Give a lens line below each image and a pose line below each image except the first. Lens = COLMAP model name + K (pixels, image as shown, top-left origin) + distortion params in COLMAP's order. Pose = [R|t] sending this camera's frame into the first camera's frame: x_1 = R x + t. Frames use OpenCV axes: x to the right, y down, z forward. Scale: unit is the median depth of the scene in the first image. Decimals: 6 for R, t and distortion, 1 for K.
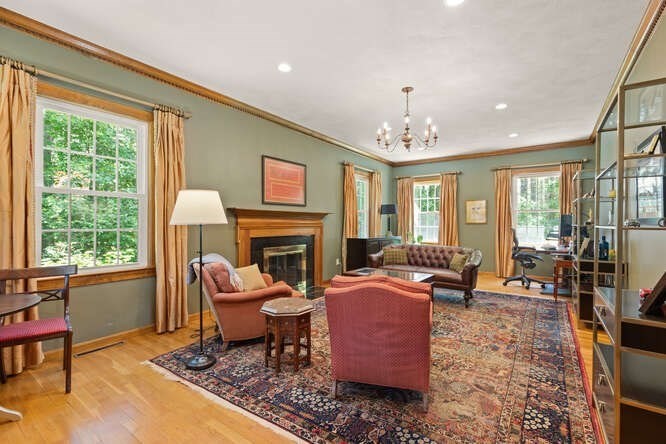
lens RADIAL K [[303.3, 0, 346.8], [0, 303.3, 223.5], [0, 0, 1]] dist [0.004536, 0.001367]
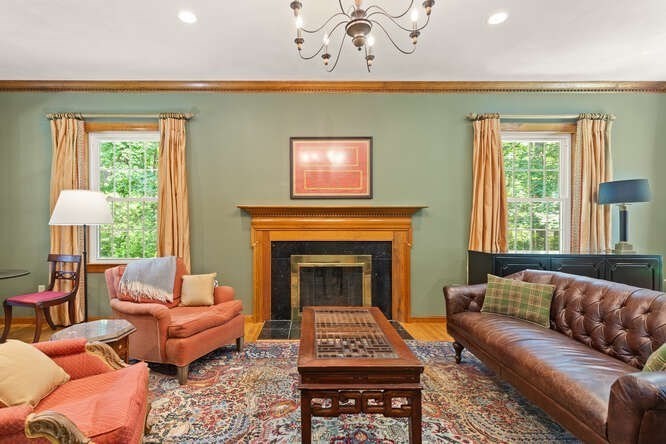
lens RADIAL K [[303.3, 0, 333.6], [0, 303.3, 222.4], [0, 0, 1]] dist [0.004536, 0.001367]
pose [[0.556981, -0.003772, -0.830517, 0.426773], [0.000226, 0.999990, -0.004390, -0.000528], [0.830525, 0.002258, 0.556976, 0.632761]]
